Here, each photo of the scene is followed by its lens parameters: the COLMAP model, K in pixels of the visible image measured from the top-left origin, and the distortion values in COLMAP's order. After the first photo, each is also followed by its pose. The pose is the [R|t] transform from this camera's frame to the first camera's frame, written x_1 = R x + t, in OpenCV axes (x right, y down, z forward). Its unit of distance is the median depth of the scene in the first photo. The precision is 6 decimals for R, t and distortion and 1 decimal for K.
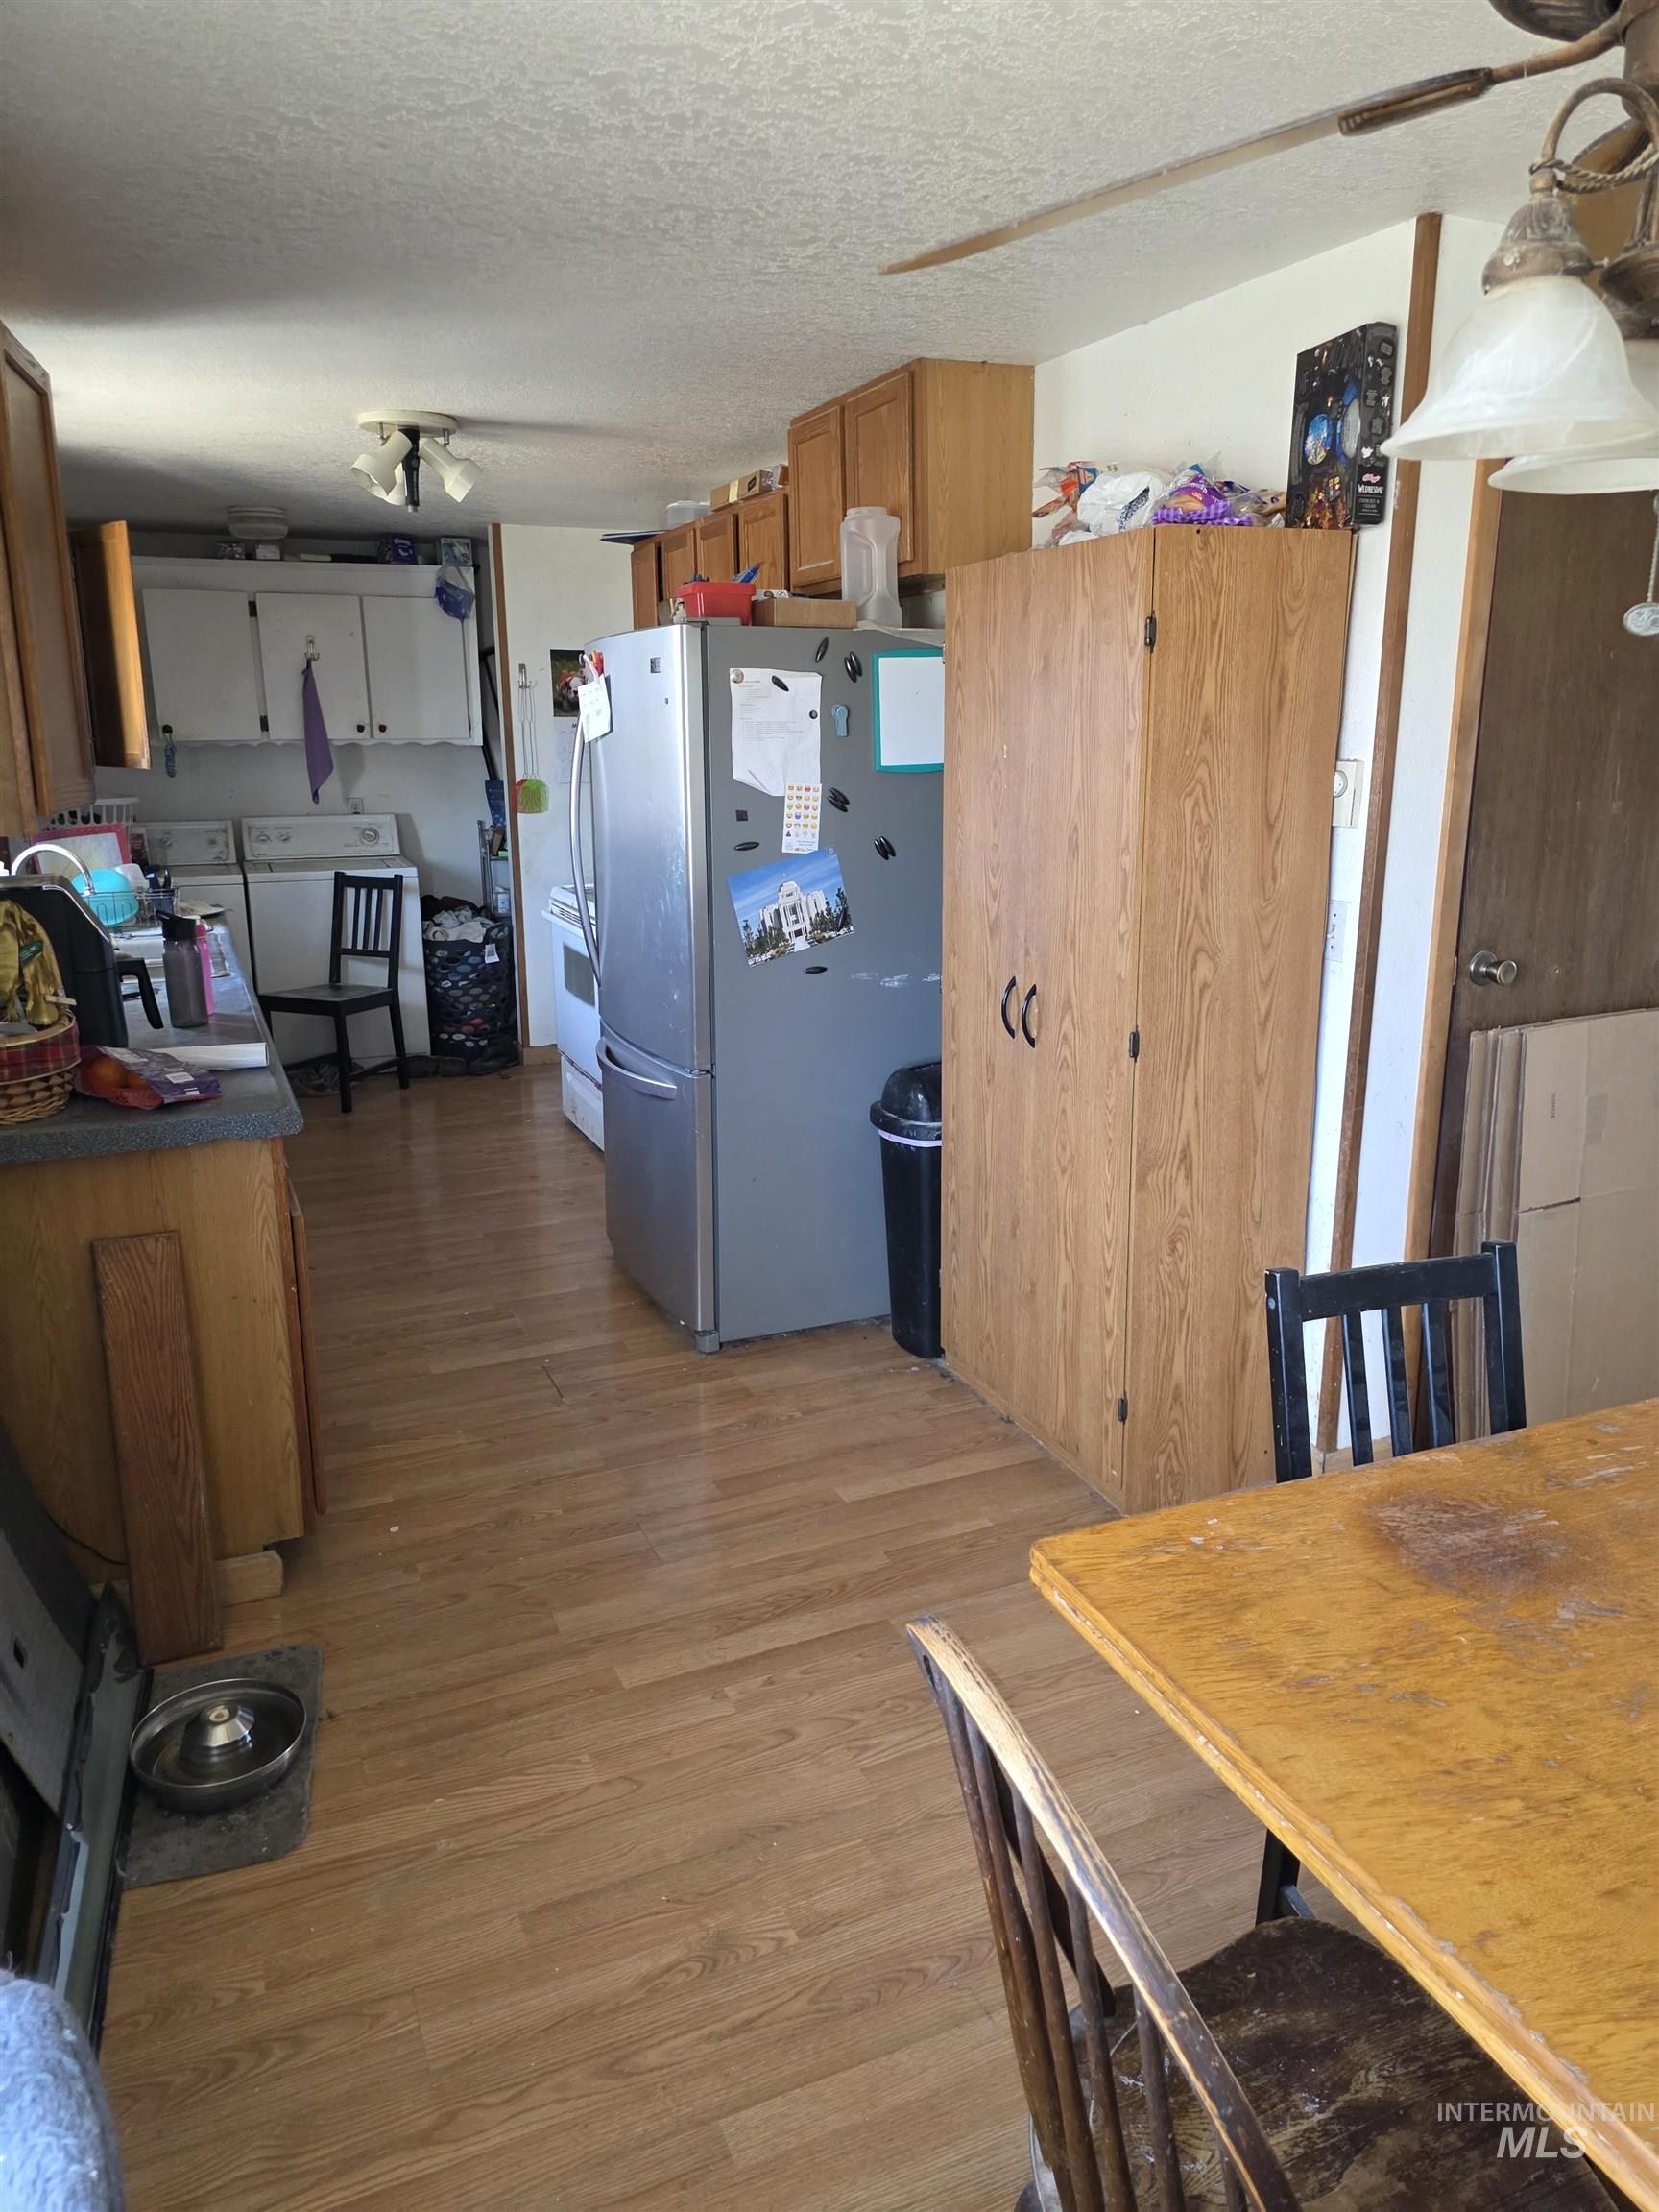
lens RADIAL K [[1496.3, 0, 822.0], [0, 1496.3, 1099.7], [0, 0, 1]] dist [0.063677, -0.059183]
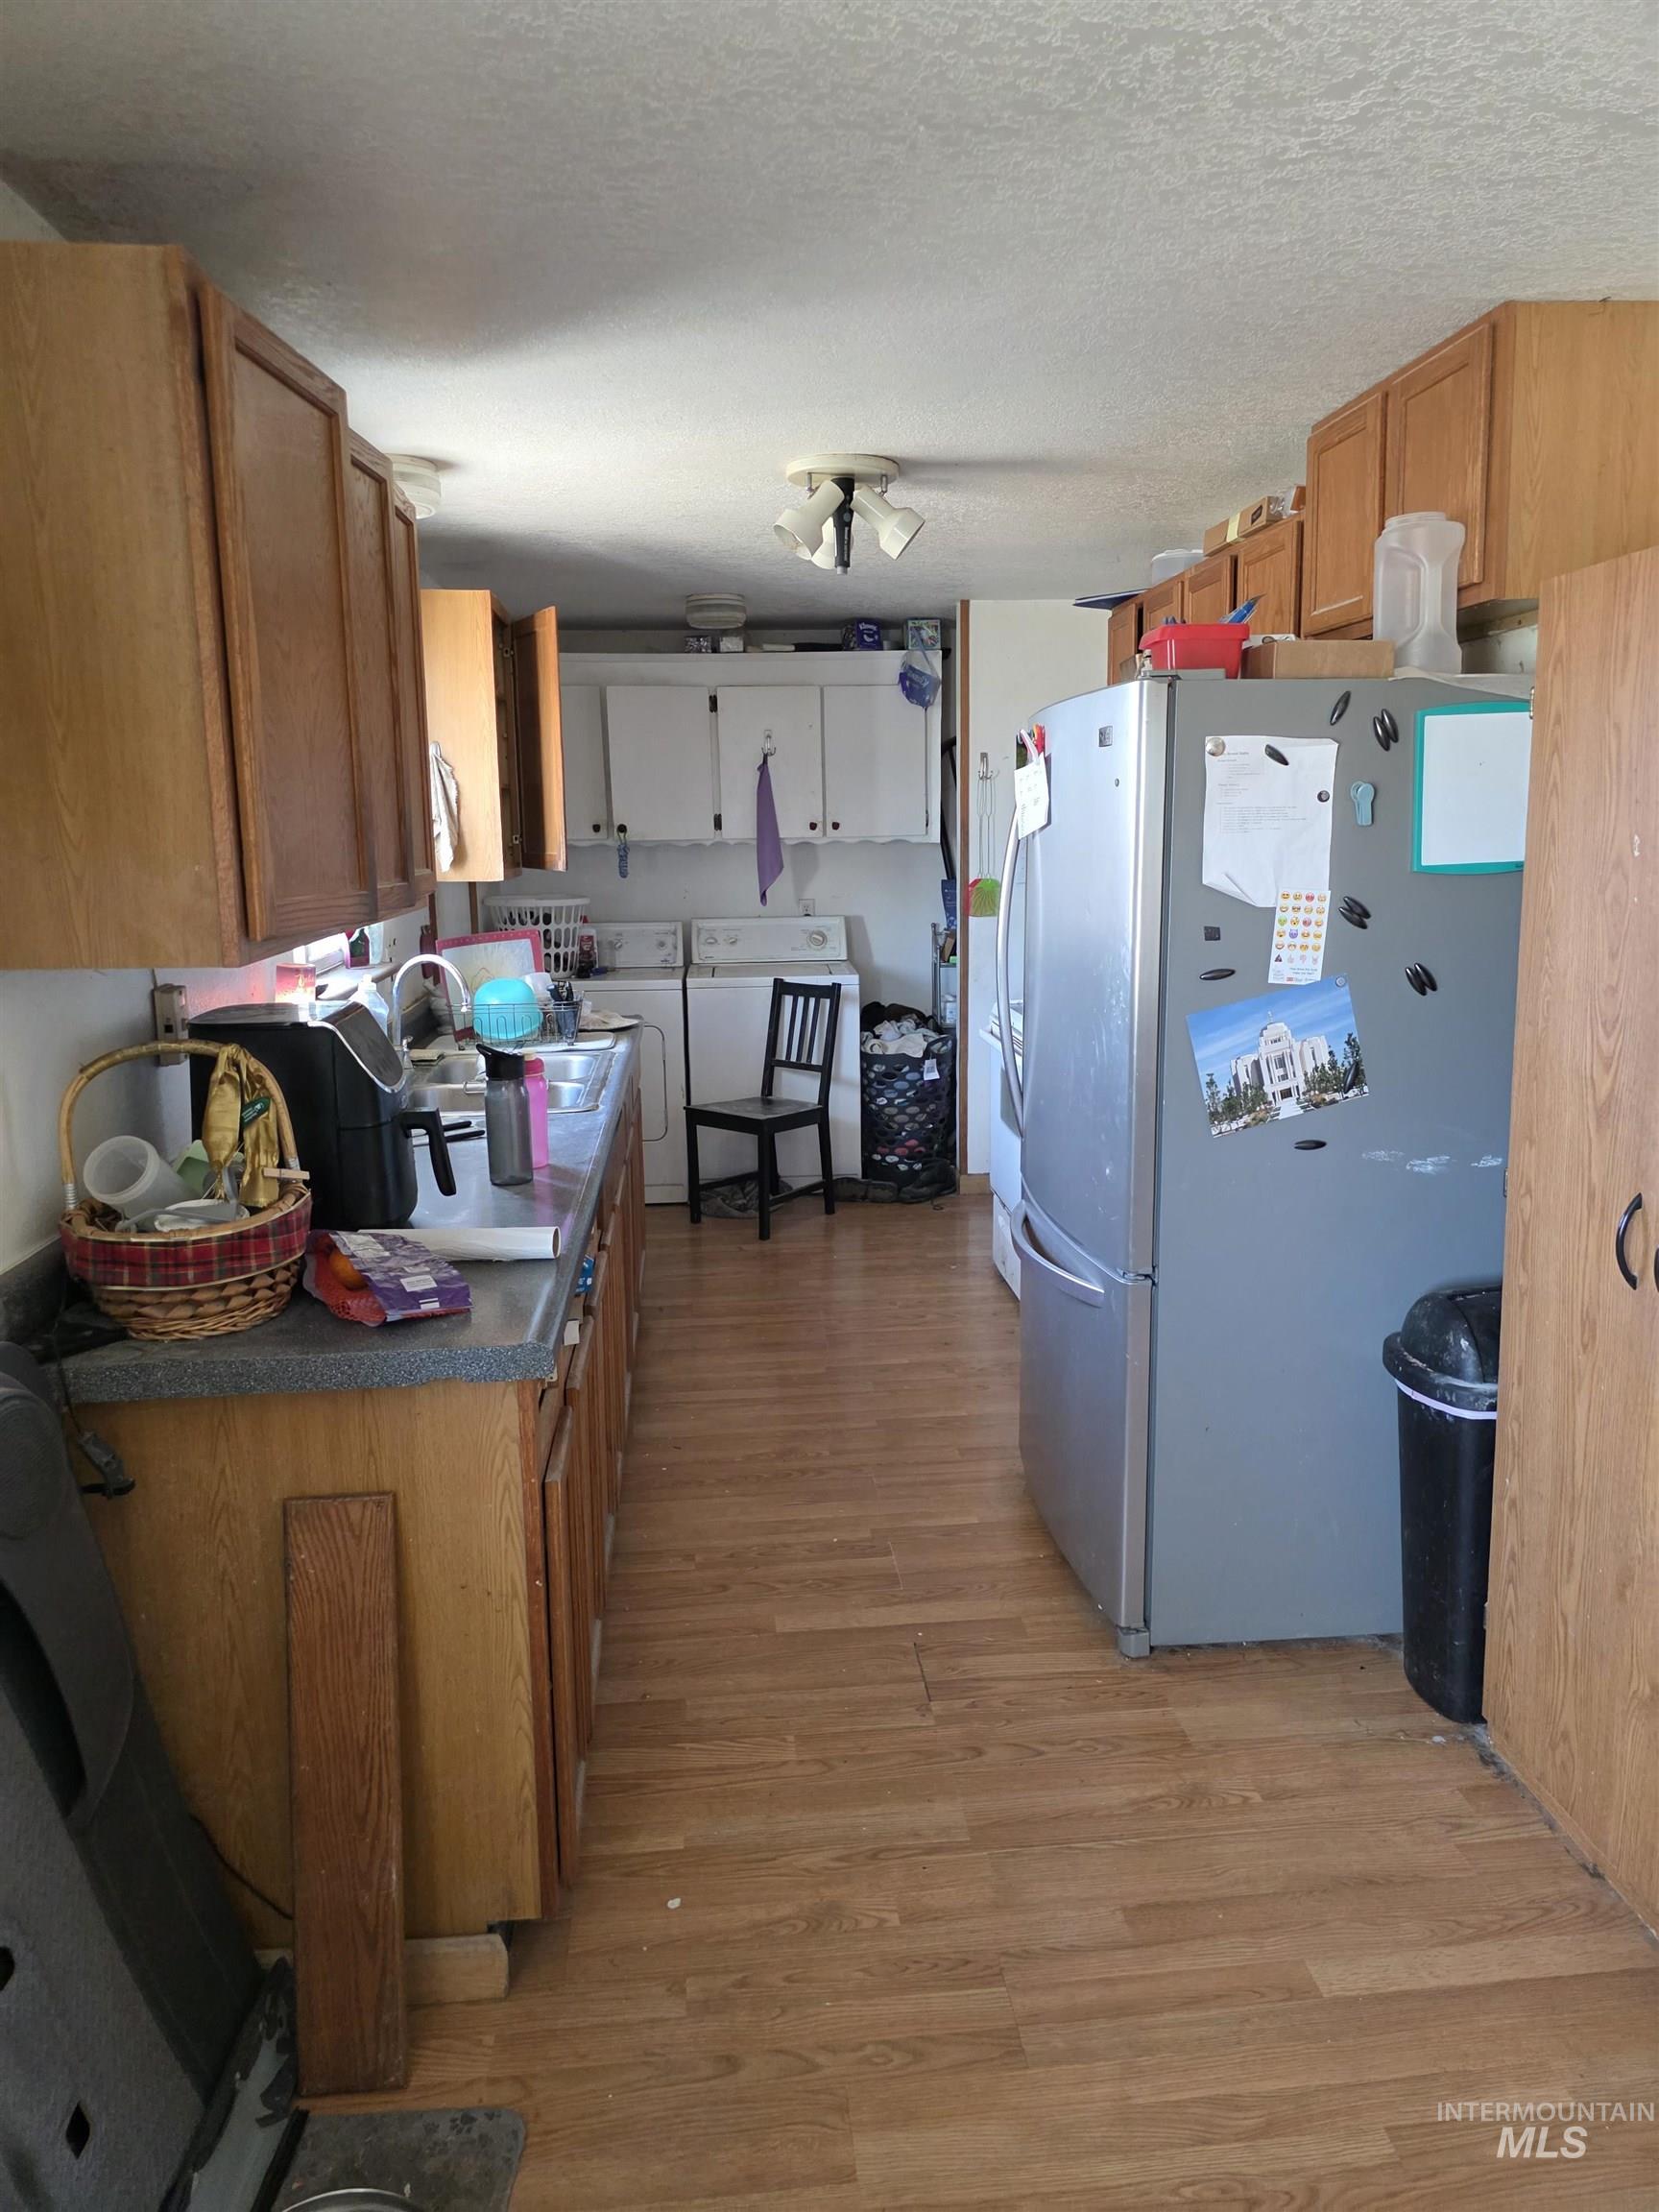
lens RADIAL K [[1496.3, 0, 843.6], [0, 1496.3, 1089.2], [0, 0, 1]] dist [0.063677, -0.059183]
pose [[0.952665, 0.043673, -0.300869, -0.001245], [-0.063524, 0.996379, -0.056510, -0.059223], [0.297311, 0.072948, 0.951990, 0.247251]]
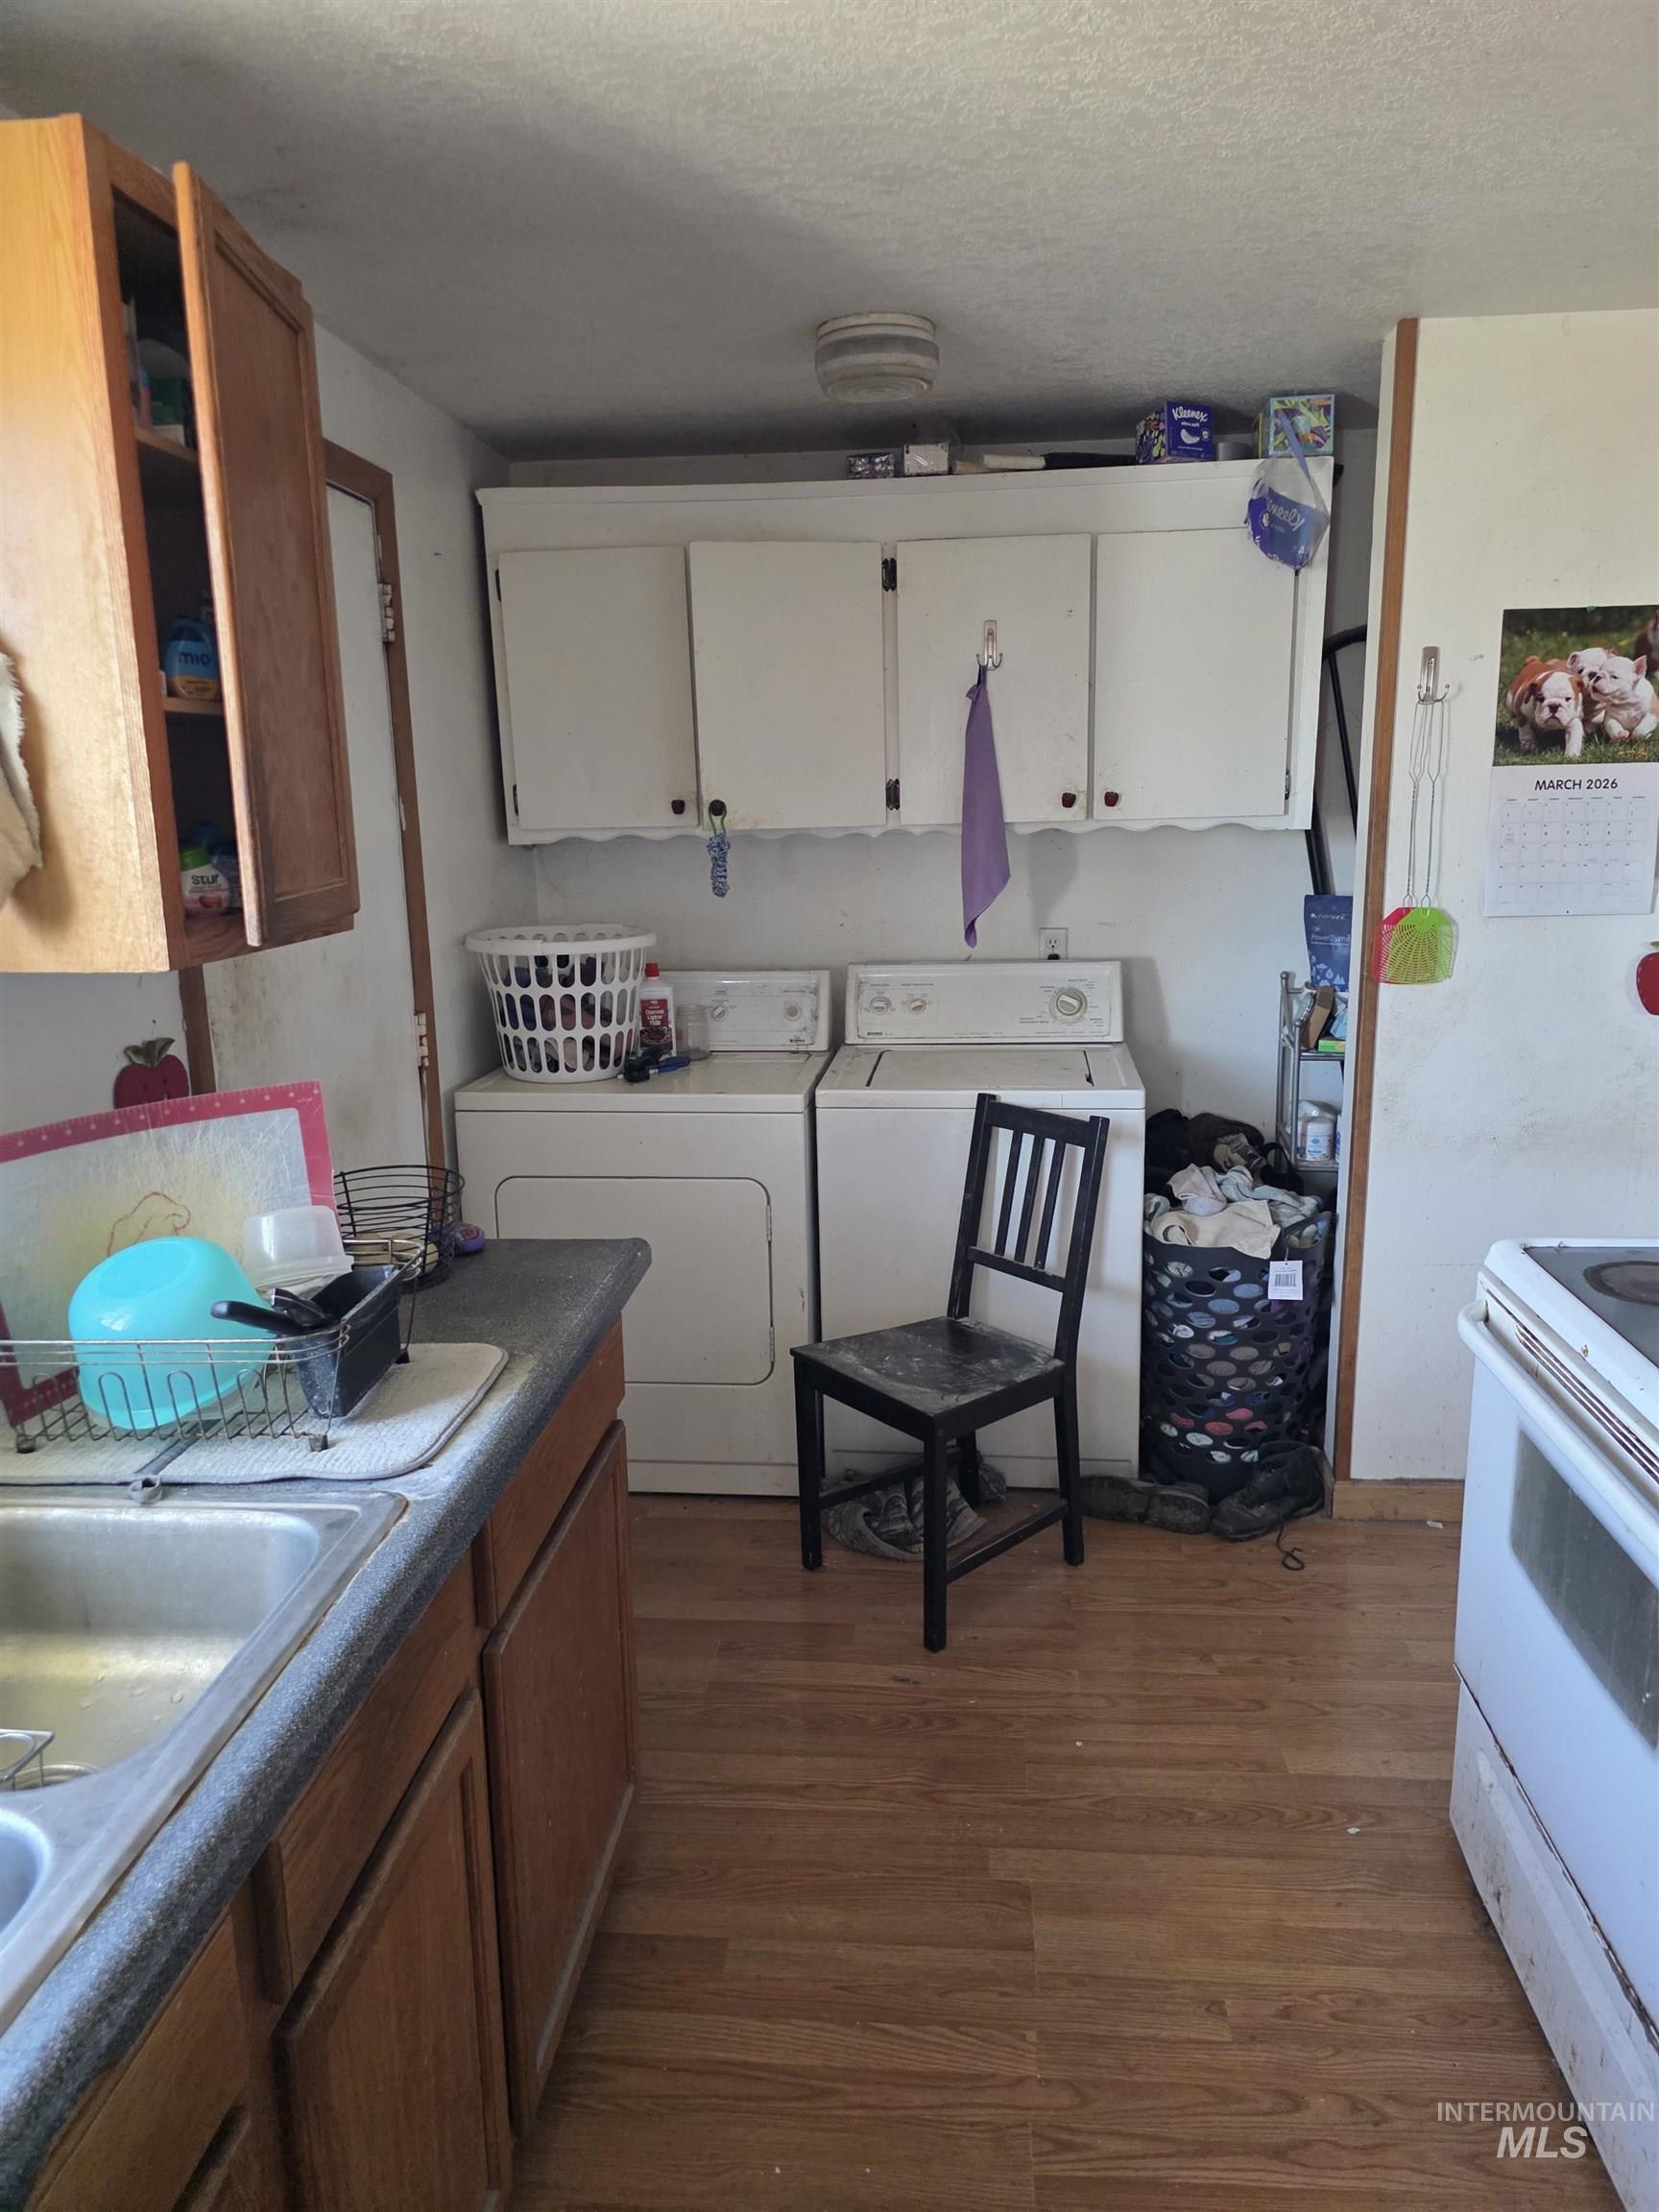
lens RADIAL K [[1496.3, 0, 847.6], [0, 1496.3, 1097.1], [0, 0, 1]] dist [0.063677, -0.059183]
pose [[0.883469, 0.083497, -0.460989, -0.245969], [-0.100400, 0.994872, -0.012215, -0.250533], [0.457605, 0.057075, 0.887322, 0.986995]]
